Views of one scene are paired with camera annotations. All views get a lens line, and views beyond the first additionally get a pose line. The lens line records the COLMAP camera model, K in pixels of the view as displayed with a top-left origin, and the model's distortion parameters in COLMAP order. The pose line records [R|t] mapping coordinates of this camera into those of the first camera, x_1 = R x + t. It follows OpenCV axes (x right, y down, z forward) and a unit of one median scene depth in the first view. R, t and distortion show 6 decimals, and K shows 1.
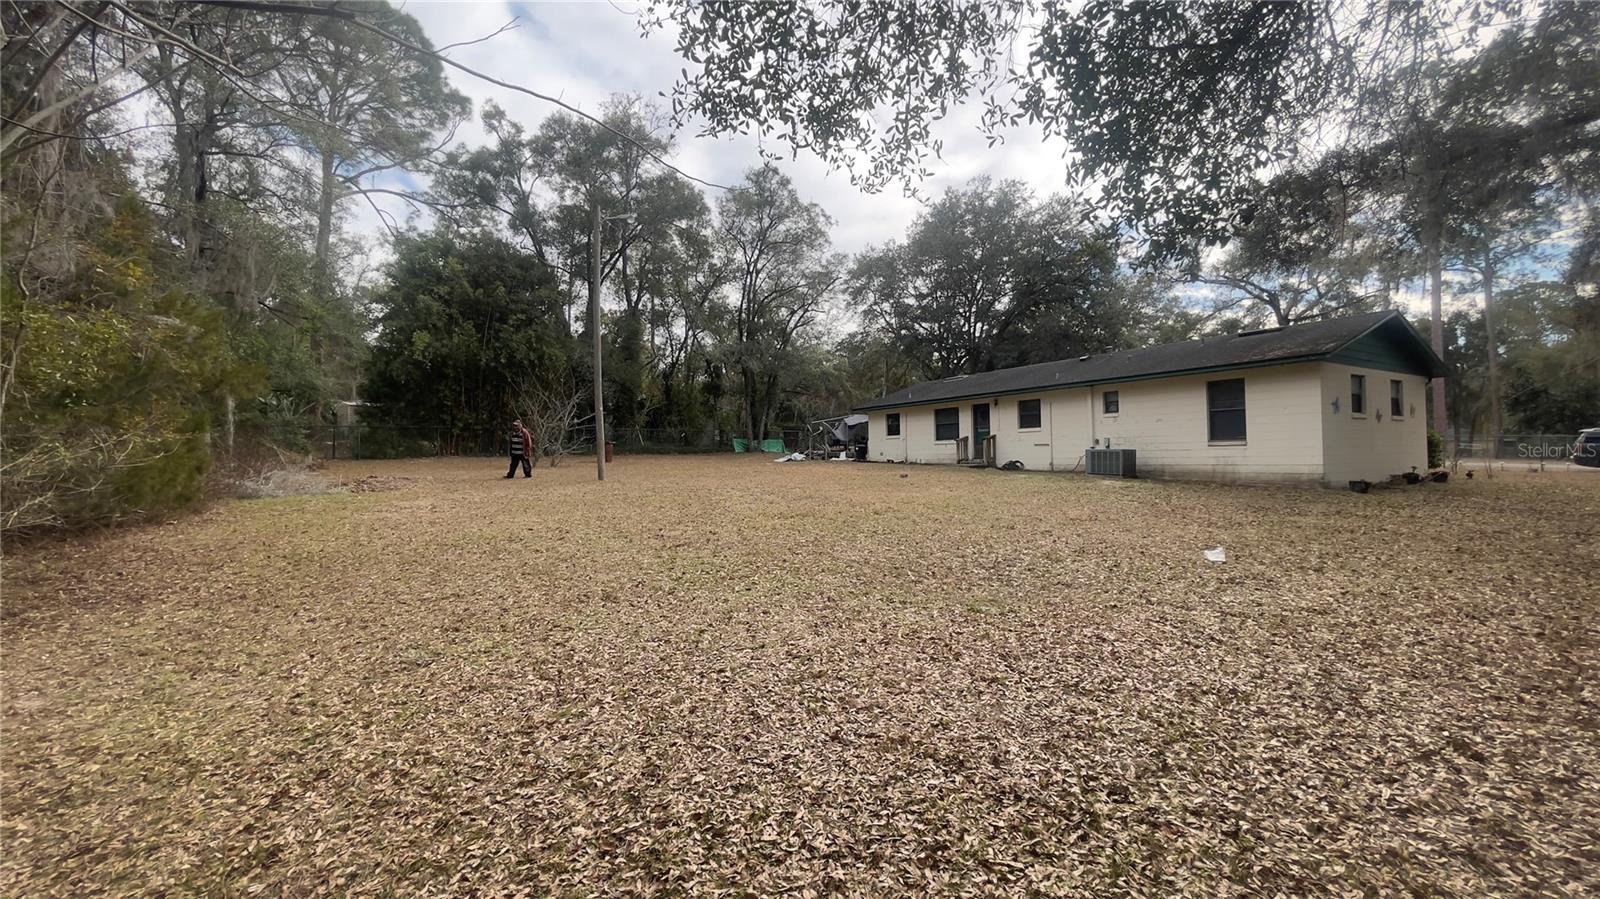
lens RADIAL K [[652.2, 0, 799.2], [0, 652.2, 452.9], [0, 0, 1]] dist [-0.006198, 0.001982]
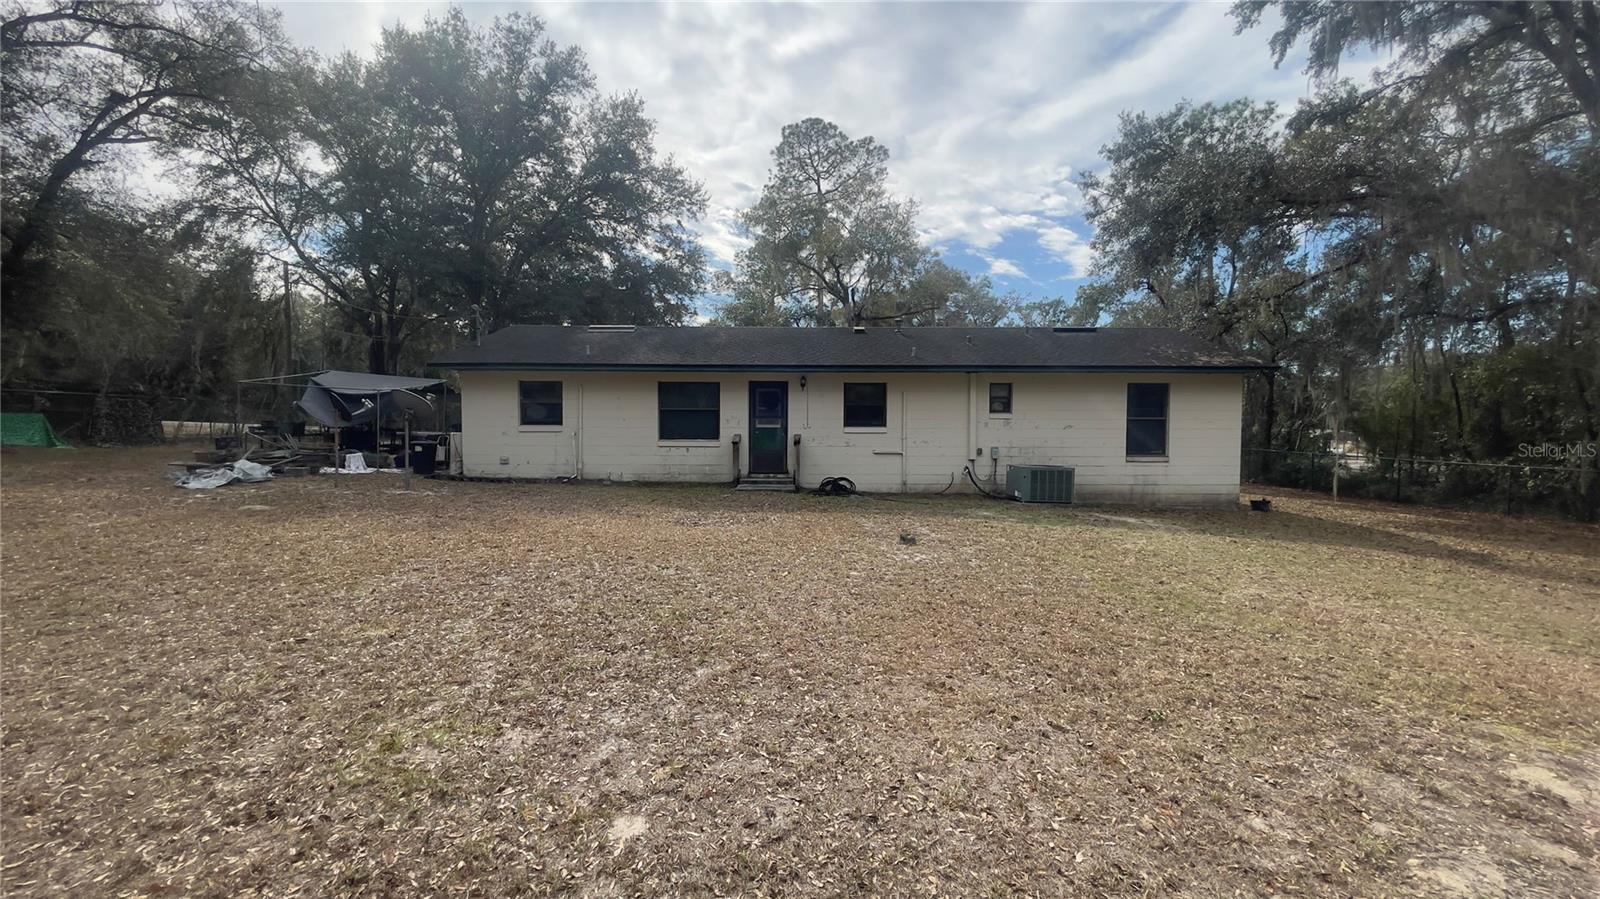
lens RADIAL K [[652.2, 0, 800.2], [0, 652.2, 450.3], [0, 0, 1]] dist [-0.006198, 0.001982]
pose [[0.530230, 0.005834, 0.847834, -0.230226], [-0.017940, 0.999830, 0.004339, -0.016599], [-0.847664, -0.017511, 0.530244, 0.707292]]
